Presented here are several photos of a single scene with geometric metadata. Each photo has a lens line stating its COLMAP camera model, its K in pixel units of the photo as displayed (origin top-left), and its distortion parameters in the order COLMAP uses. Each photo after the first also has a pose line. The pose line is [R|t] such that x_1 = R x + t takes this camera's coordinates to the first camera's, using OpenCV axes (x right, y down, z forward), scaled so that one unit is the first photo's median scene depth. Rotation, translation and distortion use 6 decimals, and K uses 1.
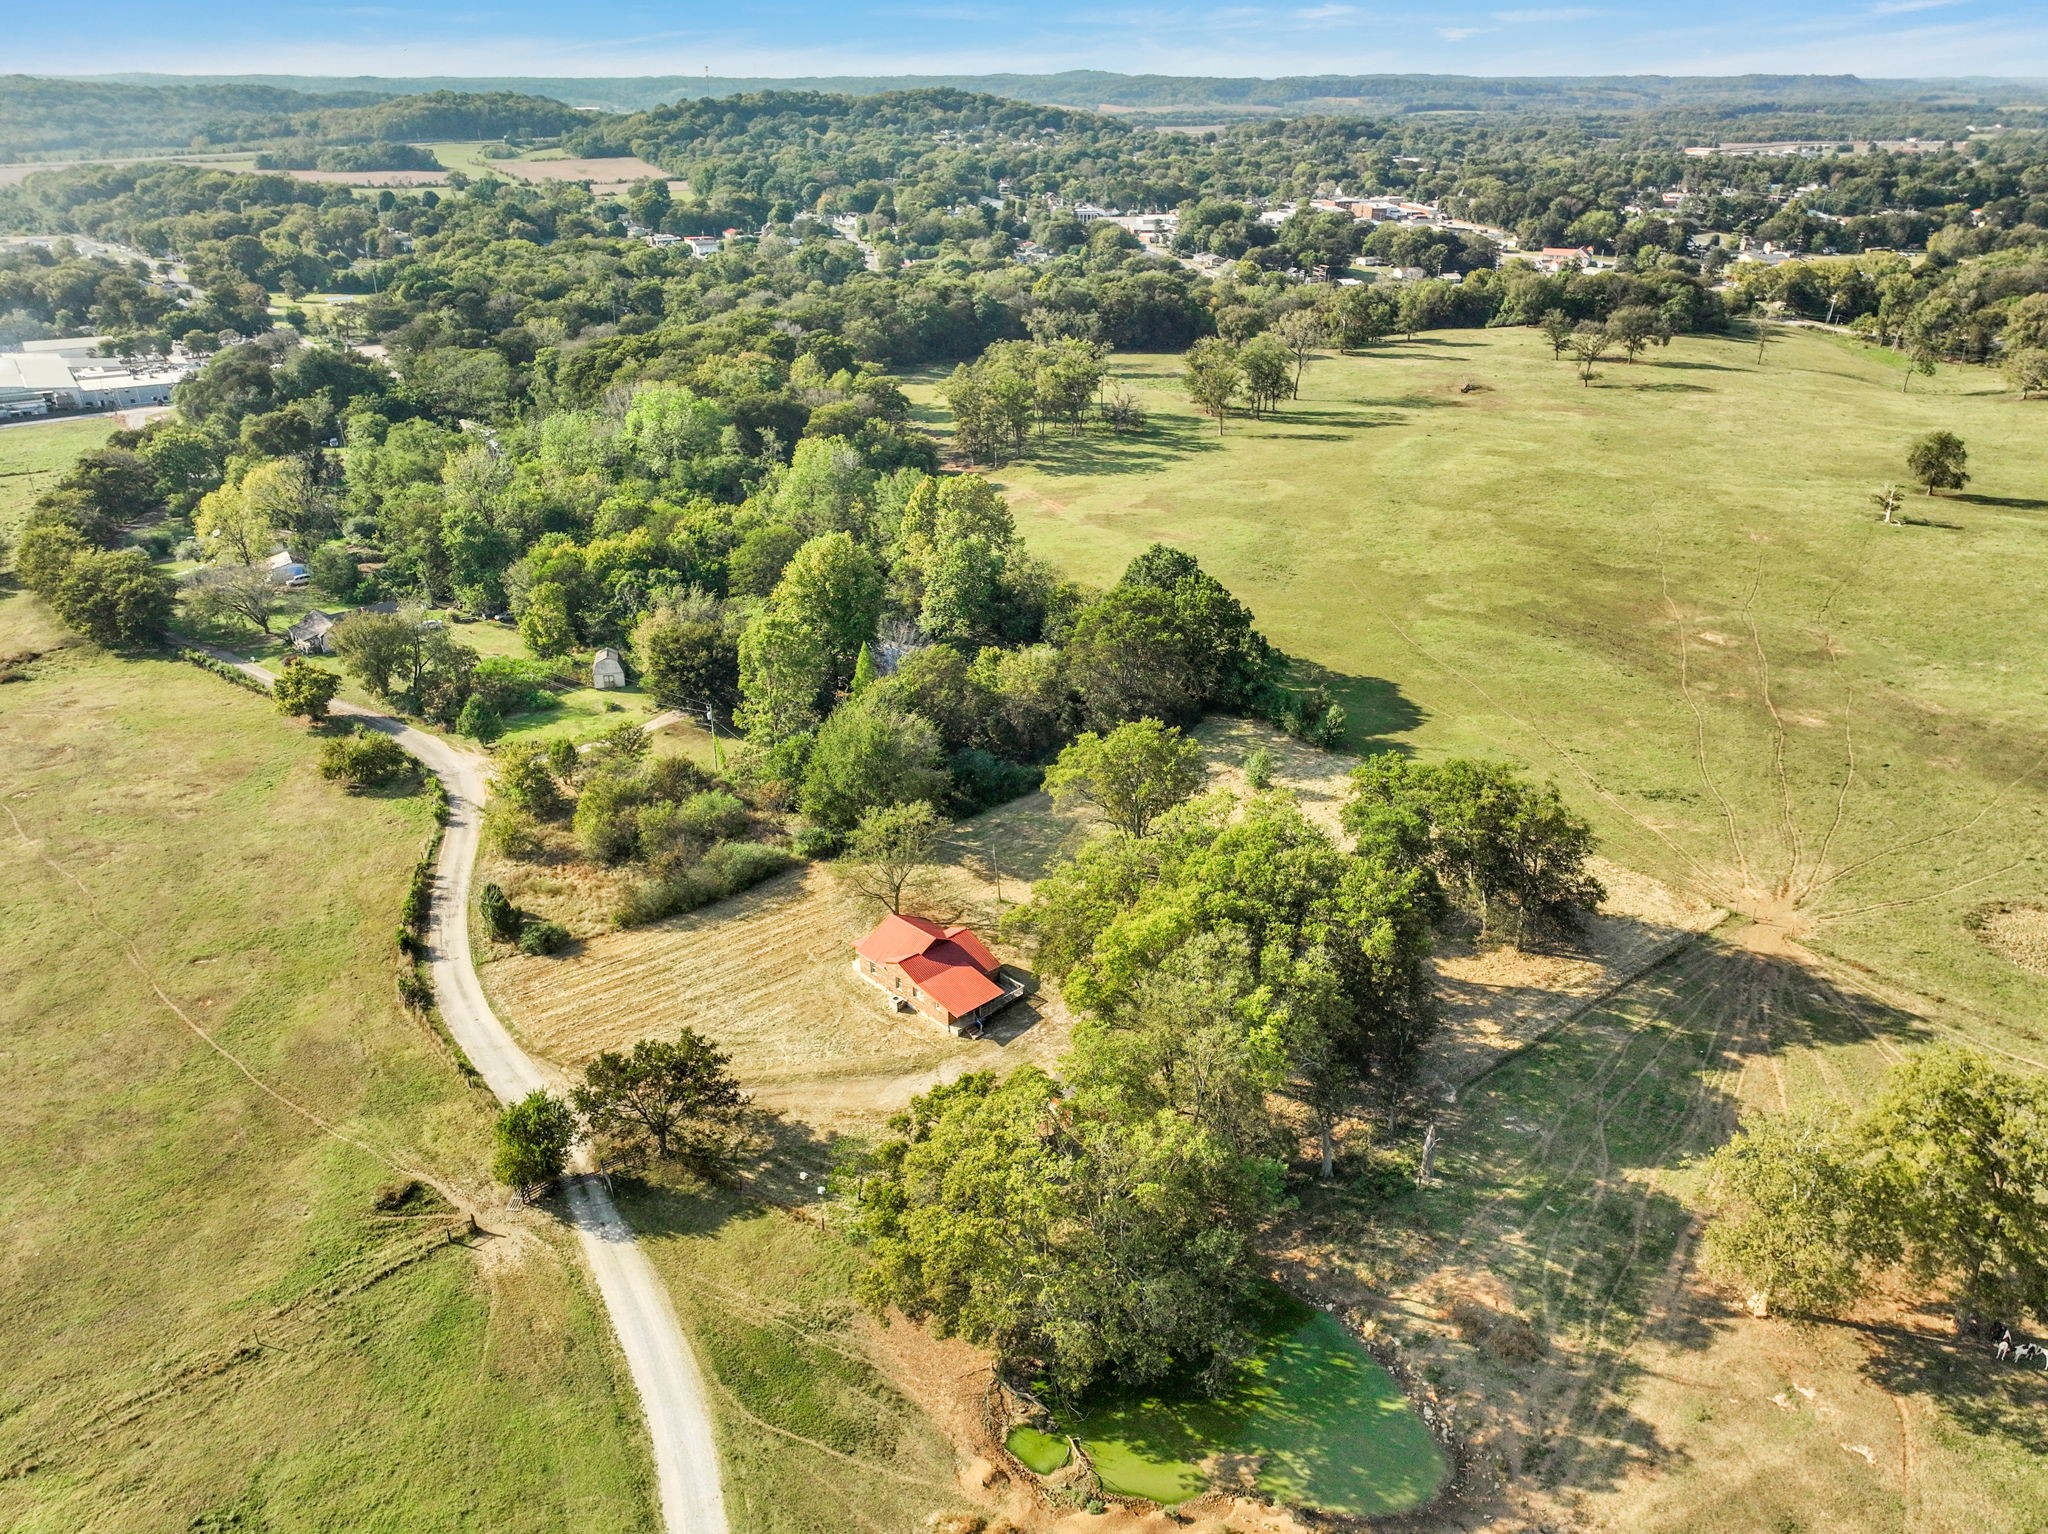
lens RADIAL K [[1488.0, 0, 1019.1], [0, 1488.0, 762.2], [0, 0, 1]] dist [-0.003300, 0.019080]
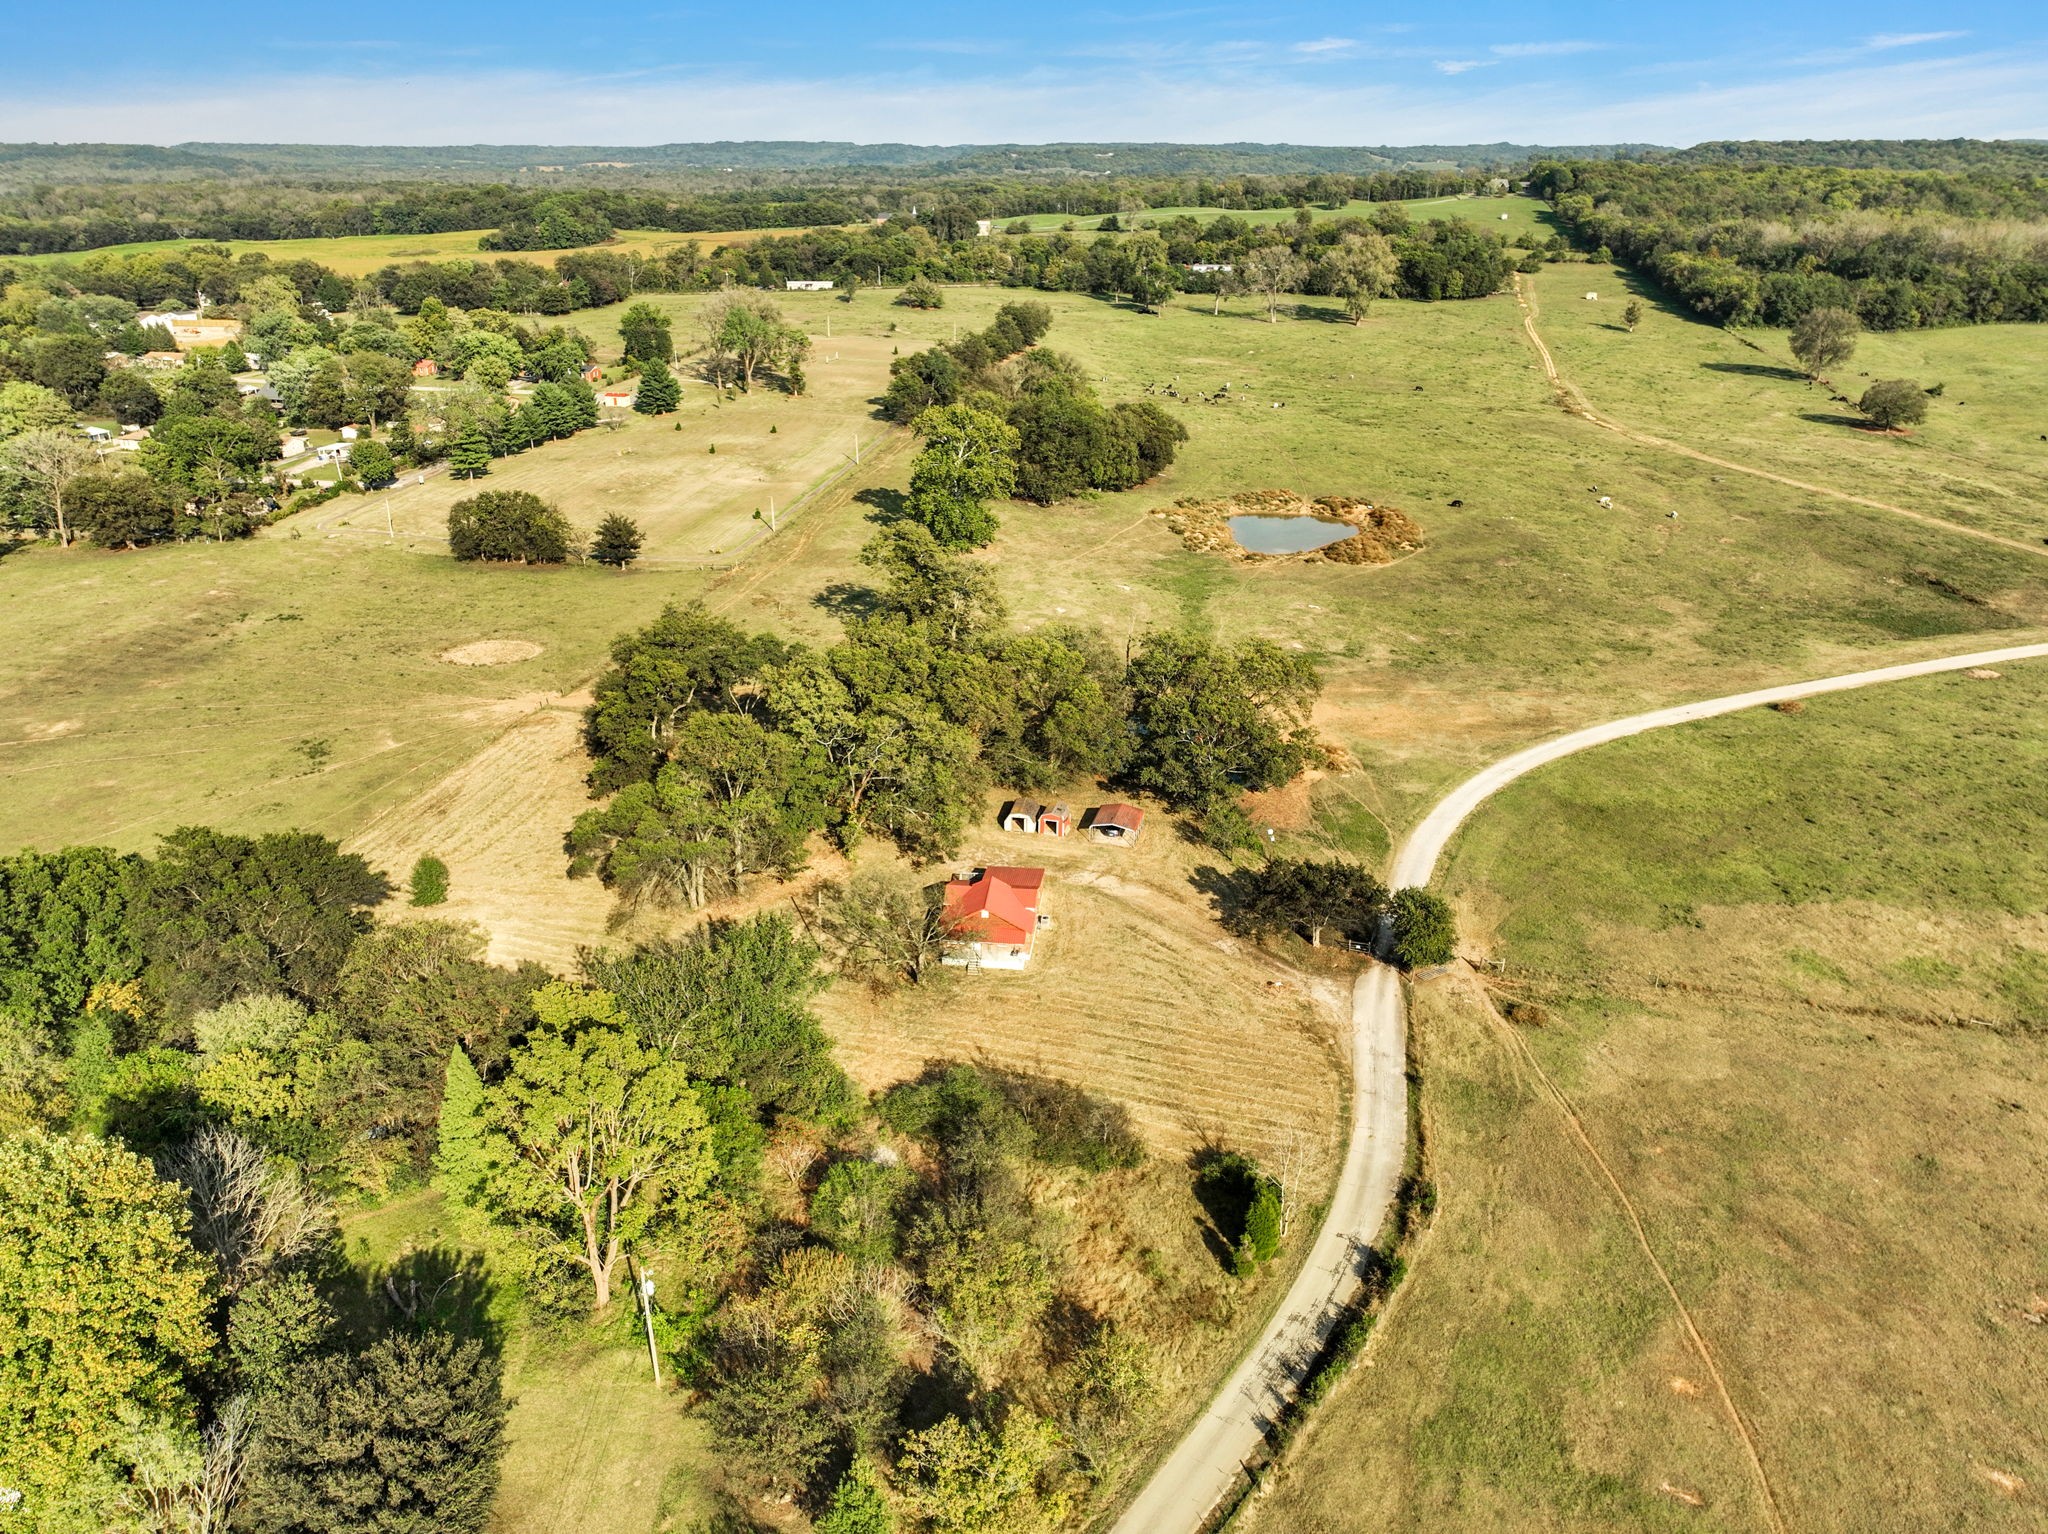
lens RADIAL K [[1451.4, 0, 1002.0], [0, 1451.4, 805.0], [0, 0, 1]] dist [-0.003494, 0.019868]
pose [[-0.631116, -0.320471, 0.706393, -0.642449], [0.322683, 0.719662, 0.614786, -0.452458], [-0.705385, 0.615942, -0.350780, 1.128781]]
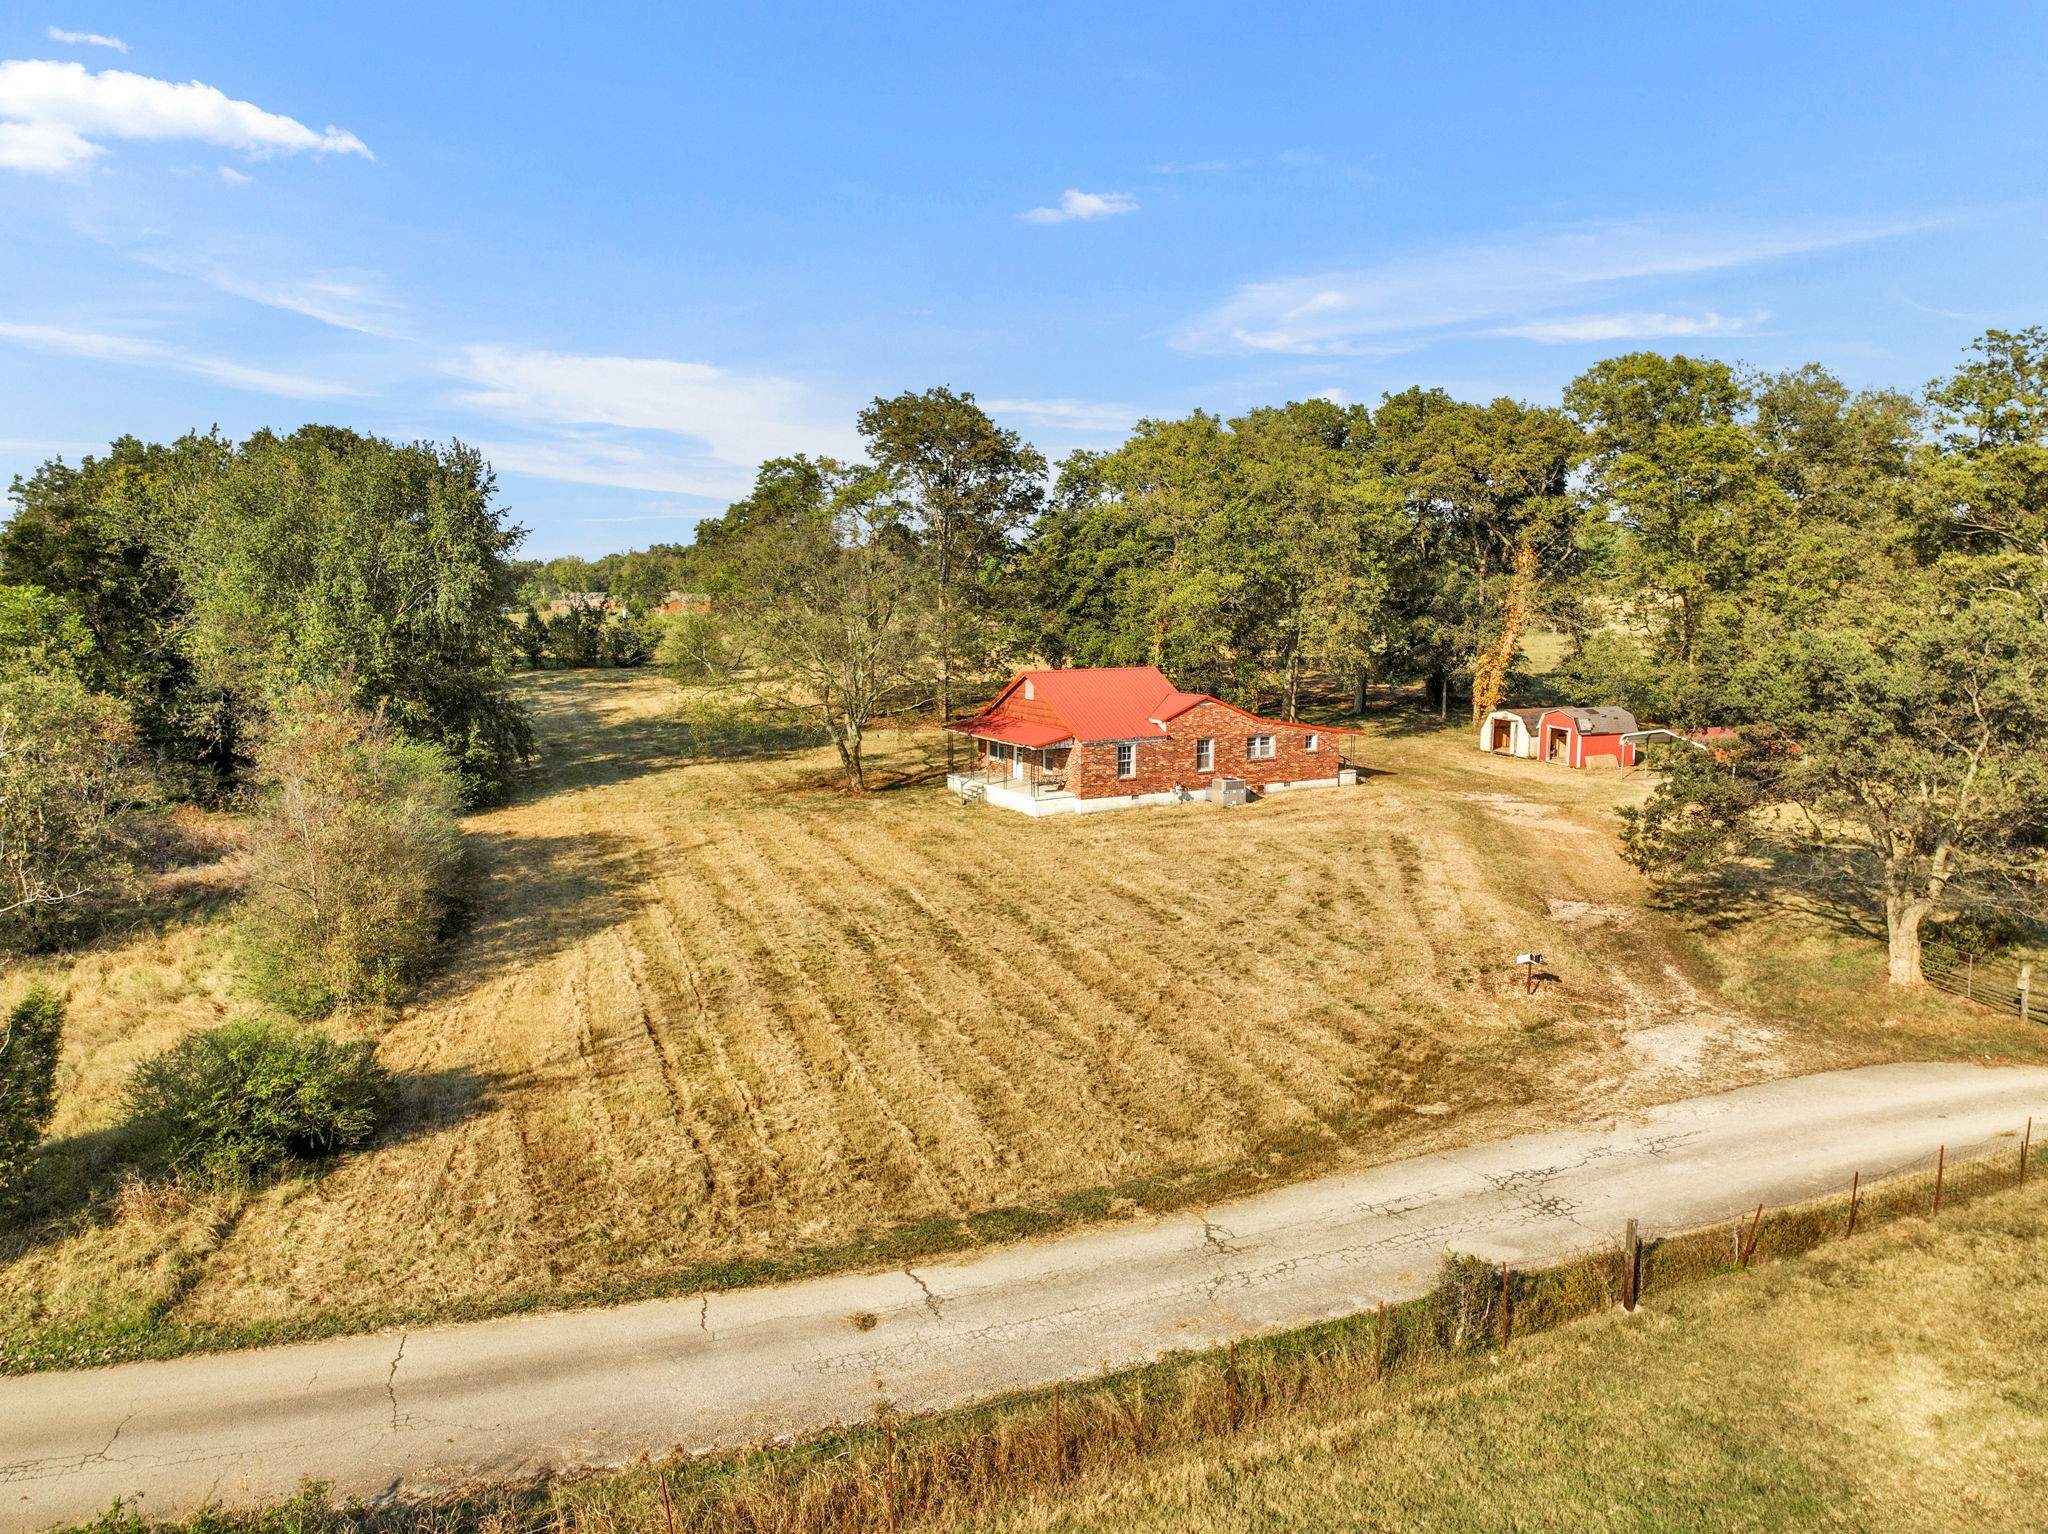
lens RADIAL K [[1451.4, 0, 1013.0], [0, 1451.4, 770.9], [0, 0, 1]] dist [-0.003494, 0.019868]
pose [[0.267771, -0.129955, 0.954678, -0.425075], [0.405416, 0.914070, 0.010715, 0.107831], [-0.874035, 0.384172, 0.297447, 0.789329]]
